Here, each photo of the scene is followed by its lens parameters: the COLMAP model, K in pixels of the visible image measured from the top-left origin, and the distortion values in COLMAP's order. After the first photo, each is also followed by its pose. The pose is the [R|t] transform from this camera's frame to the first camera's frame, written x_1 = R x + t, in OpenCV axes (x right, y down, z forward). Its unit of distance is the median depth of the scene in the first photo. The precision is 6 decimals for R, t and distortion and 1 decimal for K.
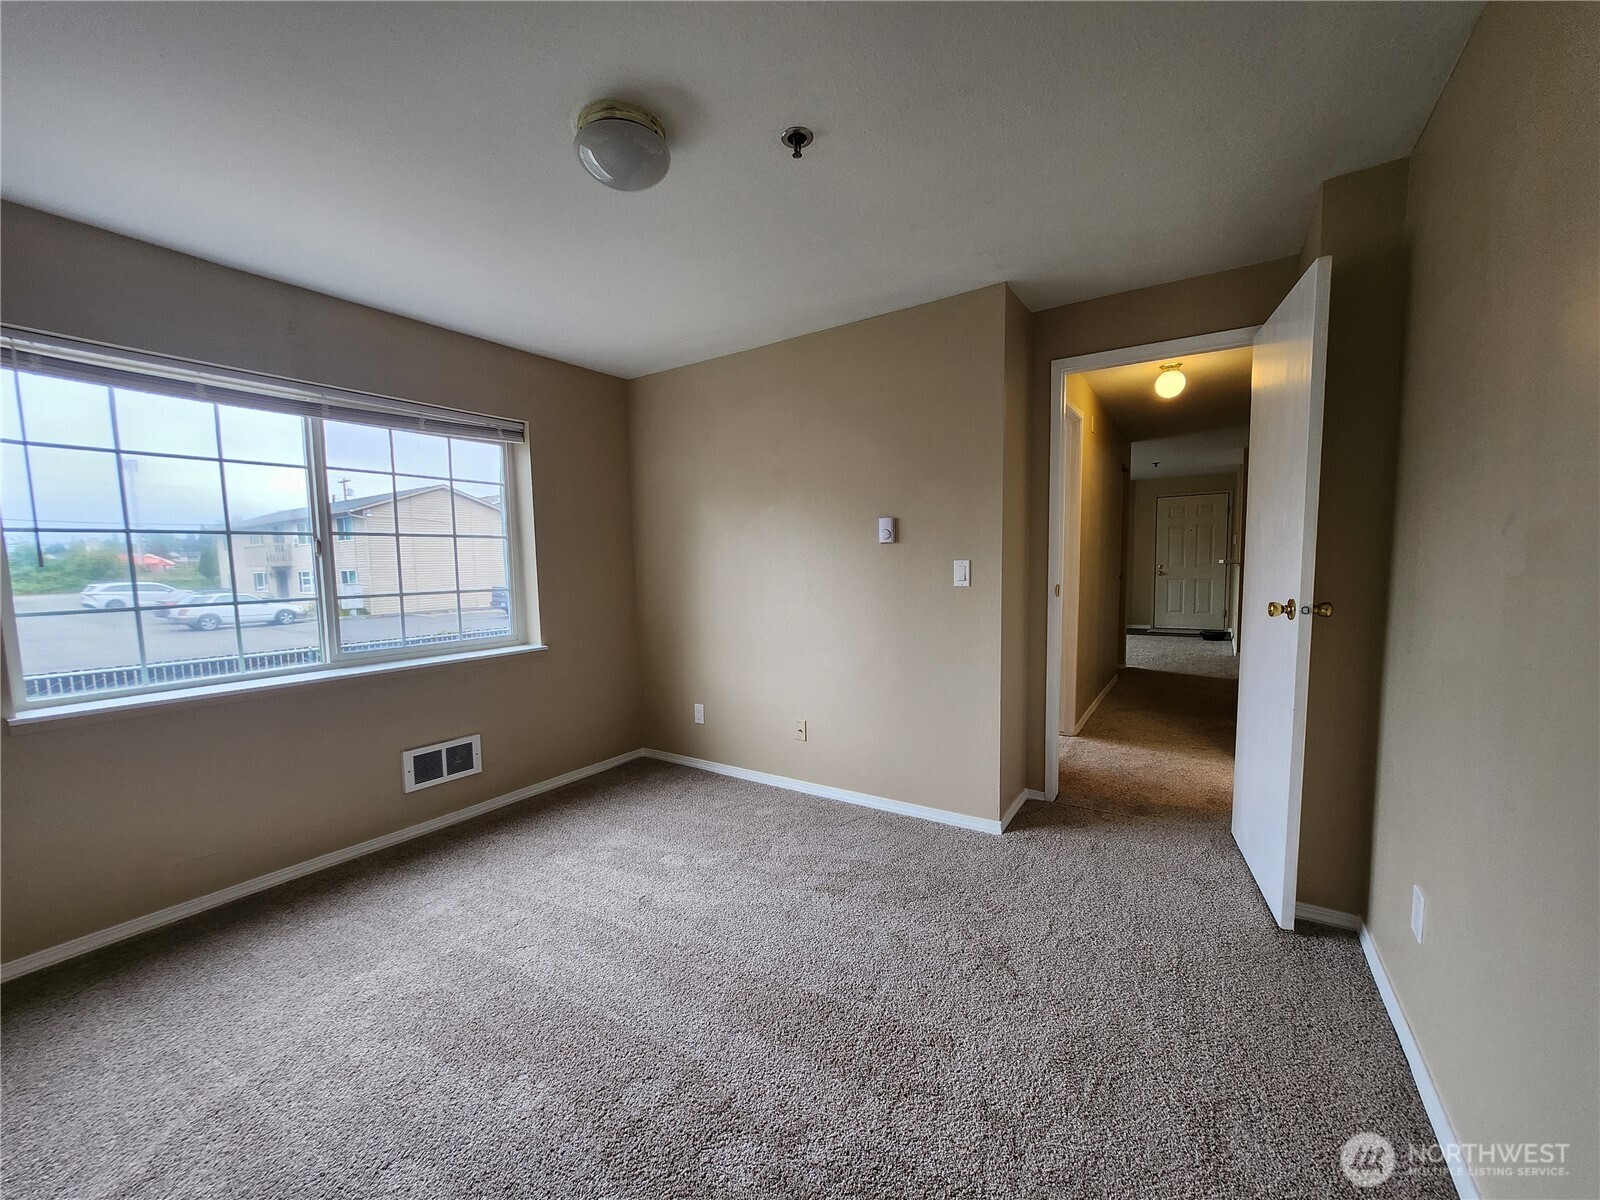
lens RADIAL K [[628.8, 0, 786.9], [0, 628.8, 617.2], [0, 0, 1]] dist [0.000235, 0.000297]
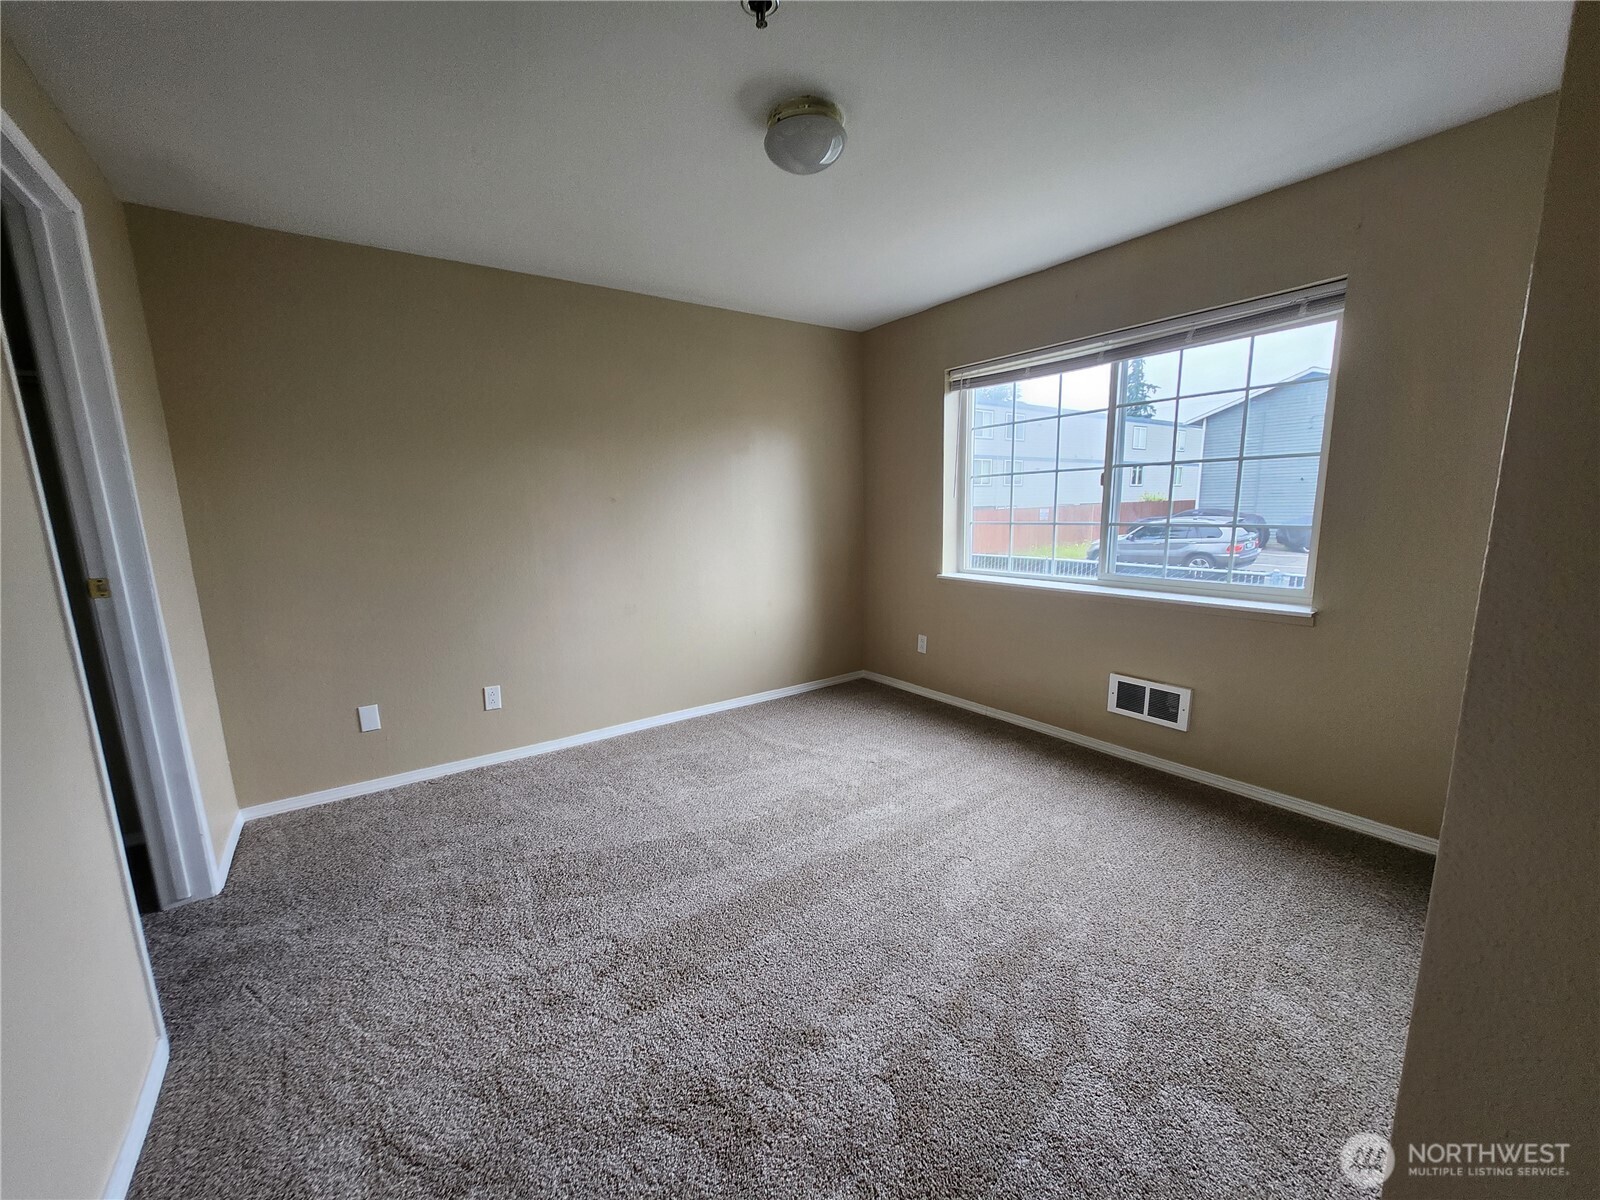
lens RADIAL K [[628.8, 0, 786.9], [0, 628.8, 617.2], [0, 0, 1]] dist [0.000235, 0.000297]
pose [[-0.340340, 0.197652, -0.919294, 0.497929], [-0.052049, 0.972199, 0.228297, -0.085765], [0.938861, 0.125547, -0.320591, 0.749457]]
